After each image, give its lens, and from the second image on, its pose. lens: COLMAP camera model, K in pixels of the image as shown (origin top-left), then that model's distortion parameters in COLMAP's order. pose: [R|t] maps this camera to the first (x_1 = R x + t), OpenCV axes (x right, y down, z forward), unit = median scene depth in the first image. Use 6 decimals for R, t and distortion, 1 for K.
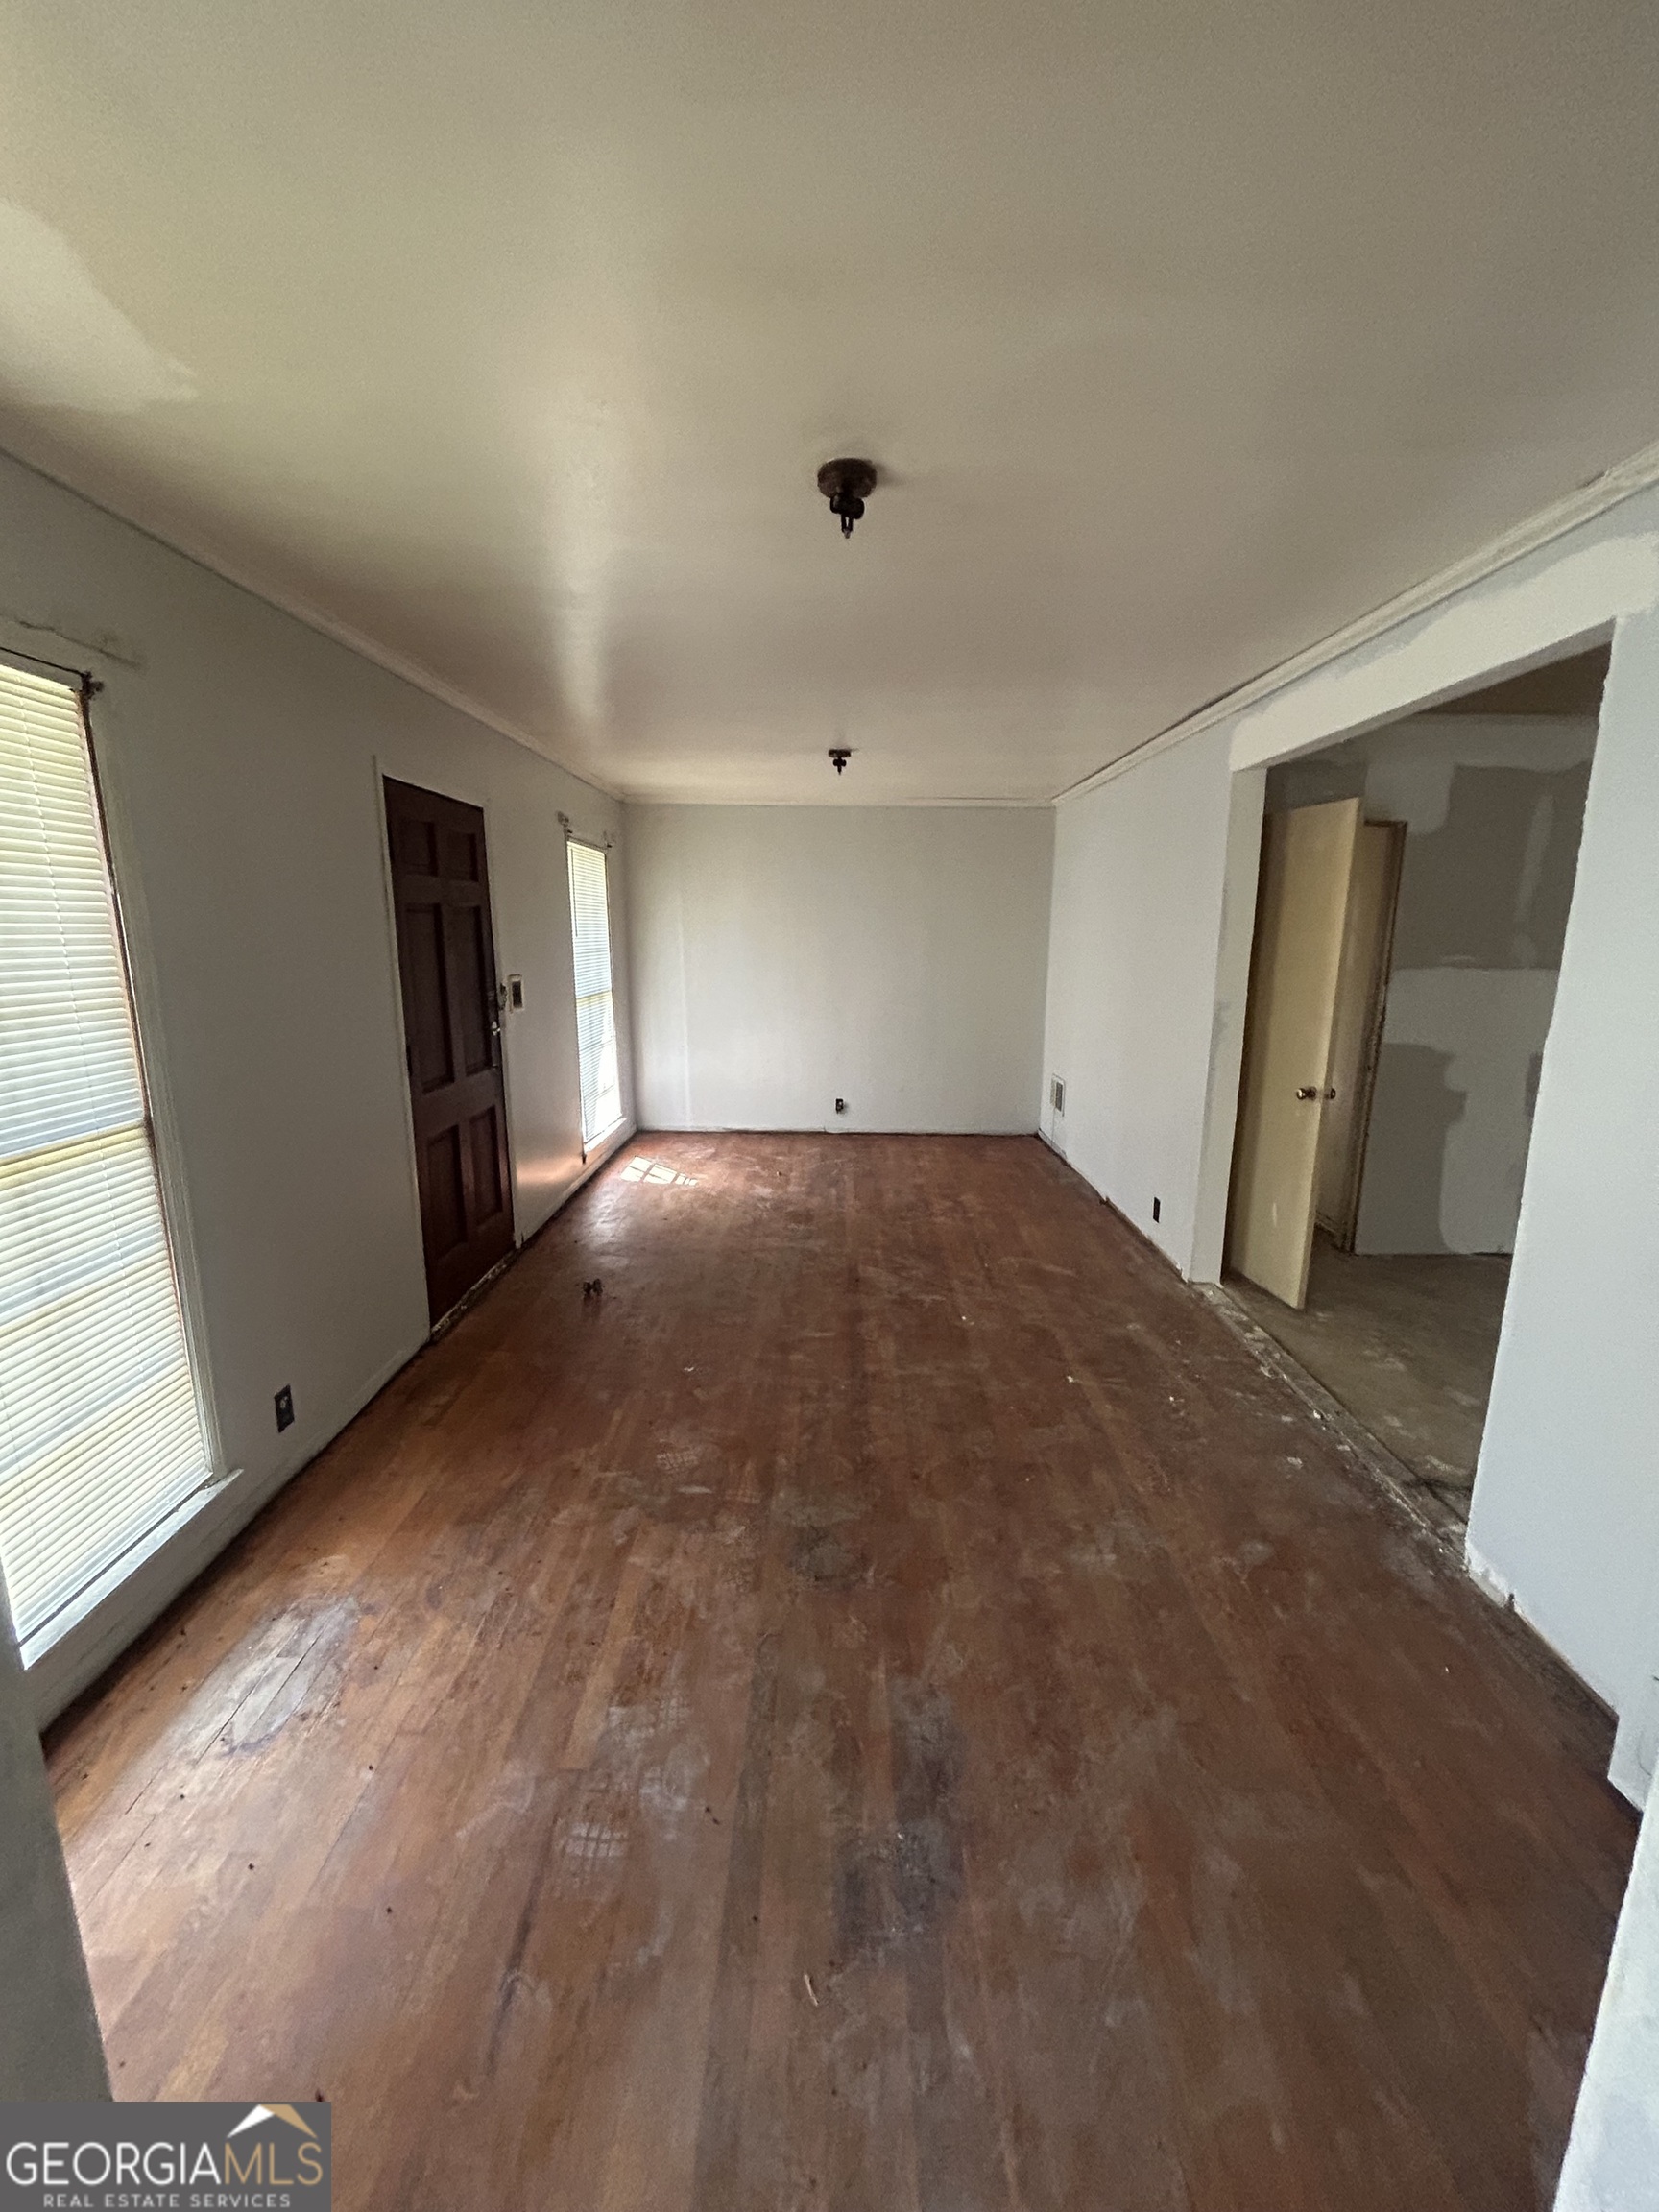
lens RADIAL K [[890.0, 0, 832.4], [0, 890.0, 1101.2], [0, 0, 1]] dist [-0.003213, -0.000175]
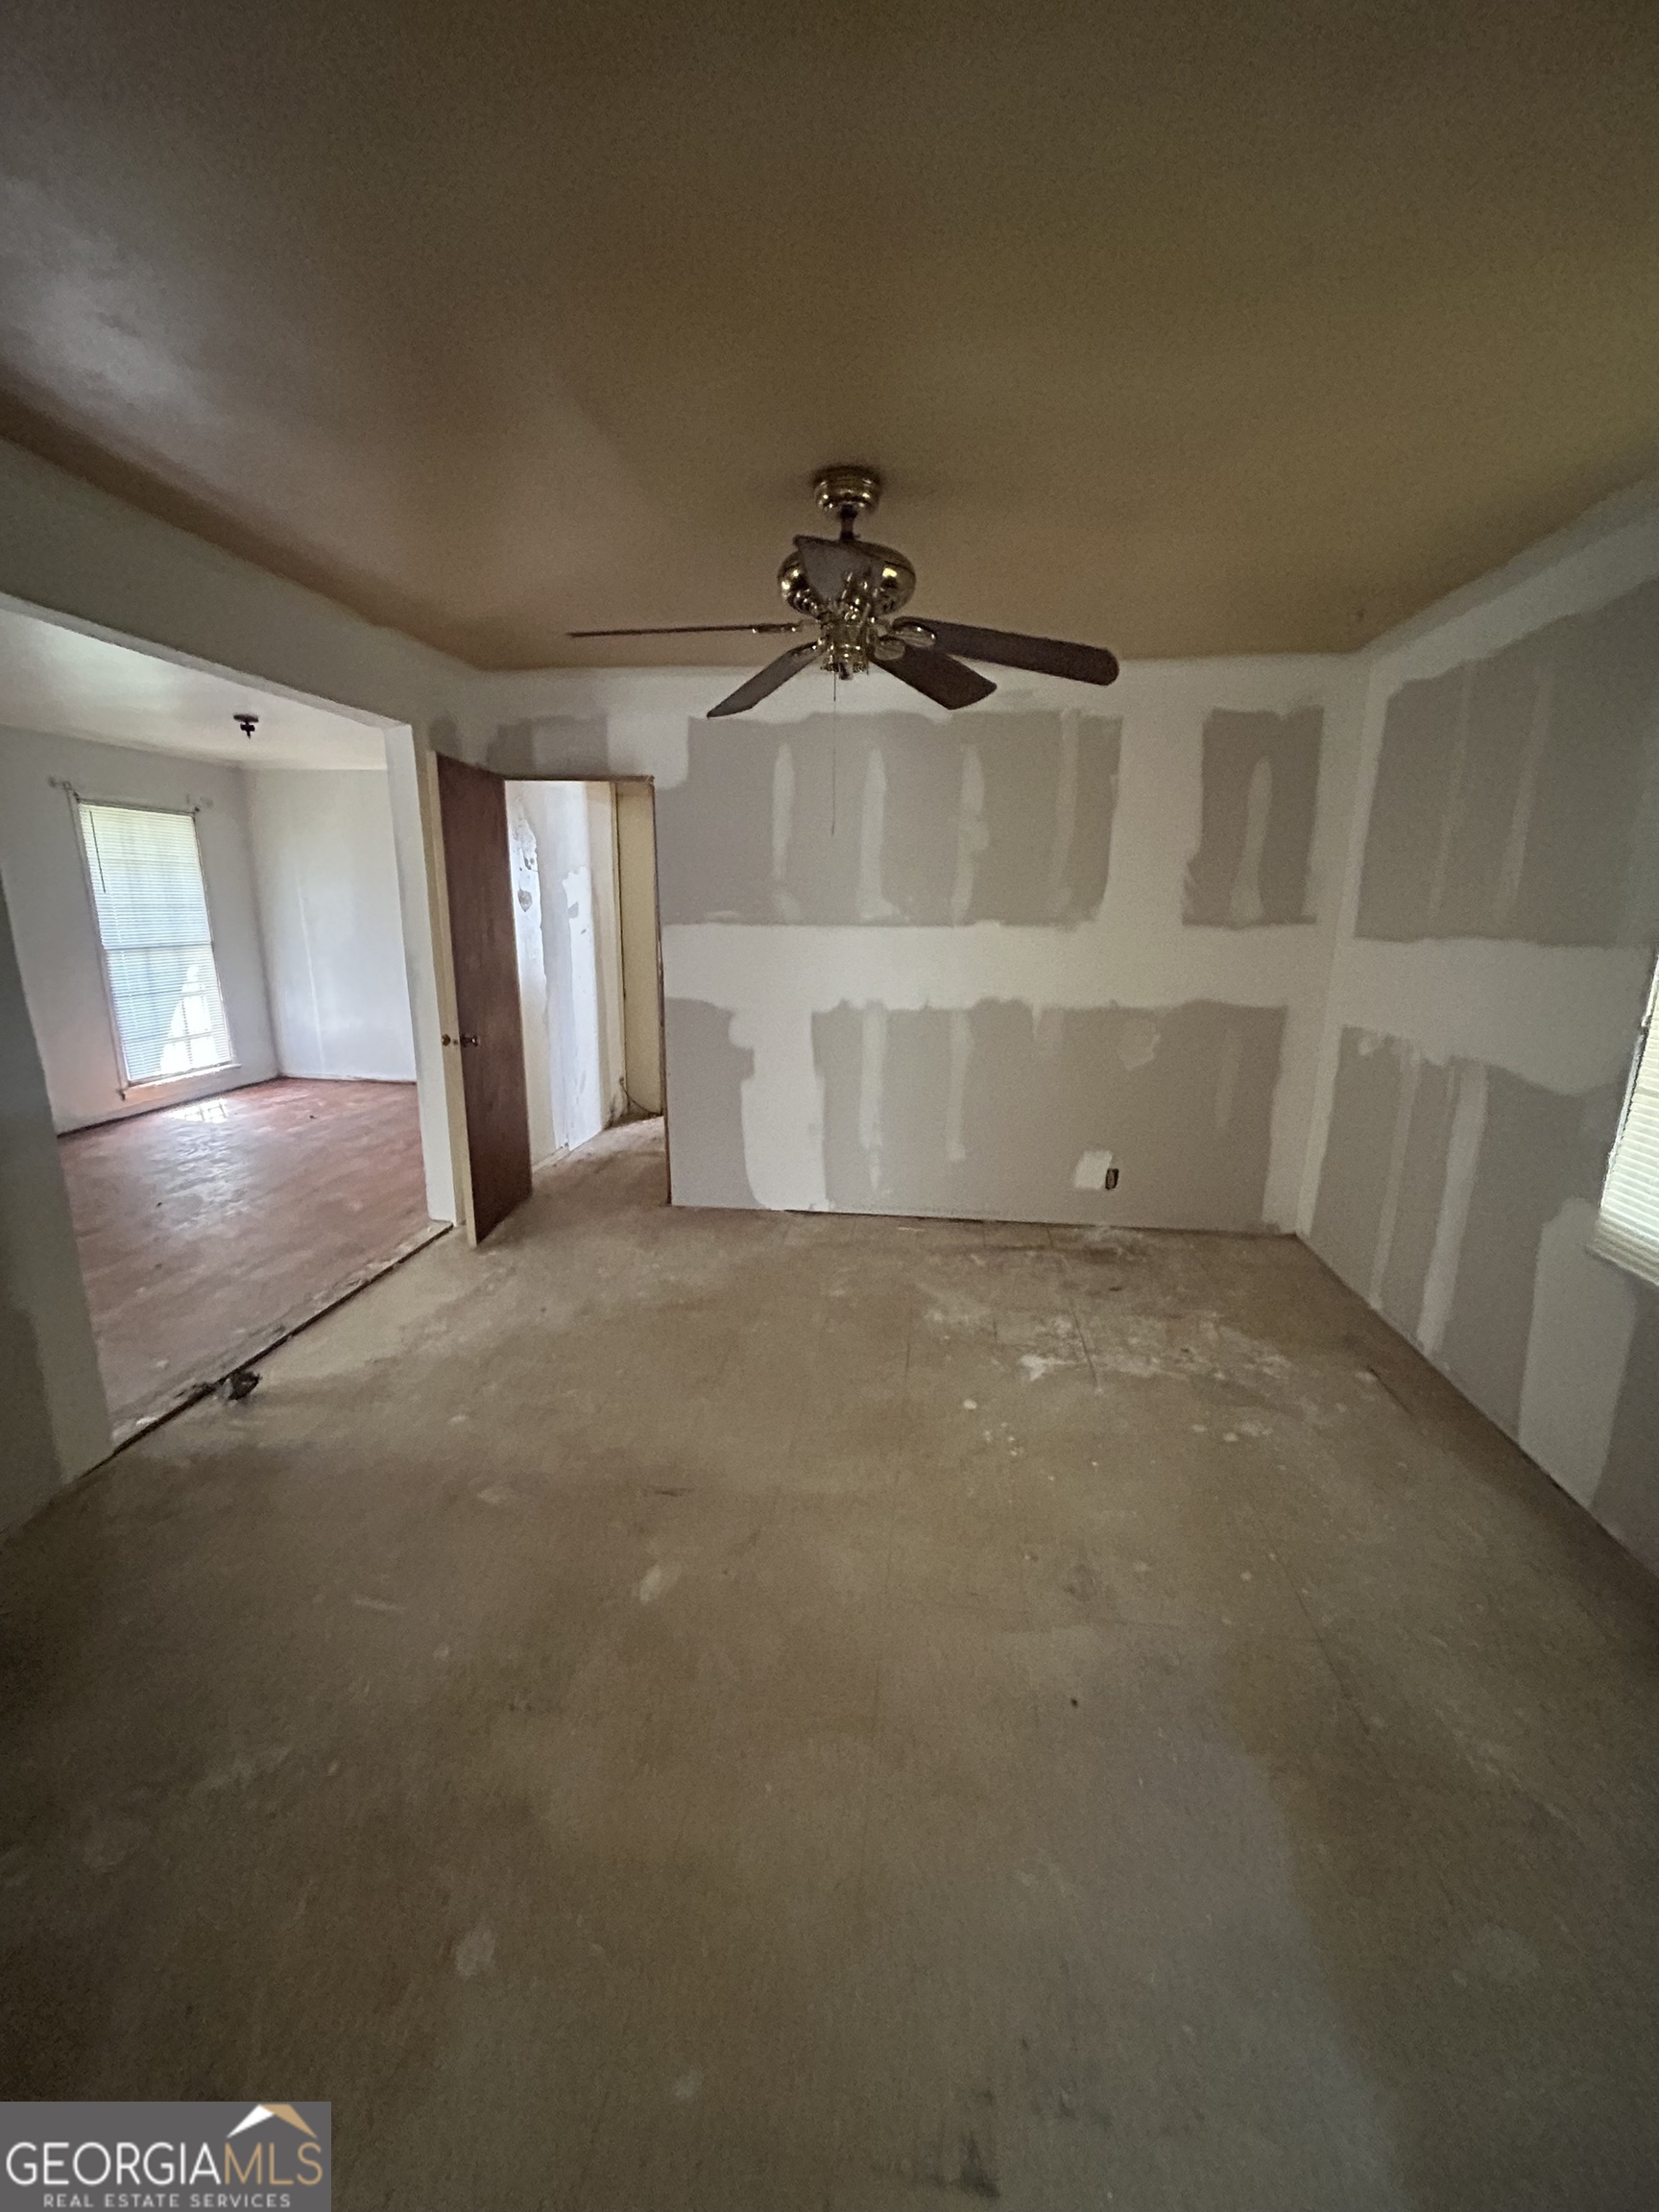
lens RADIAL K [[890.0, 0, 824.9], [0, 890.0, 1117.2], [0, 0, 1]] dist [-0.003213, -0.000175]
pose [[0.991978, 0.034229, -0.121687, 0.901668], [-0.028343, 0.998358, 0.049780, 0.014008], [0.123191, -0.045932, 0.991319, 0.009007]]
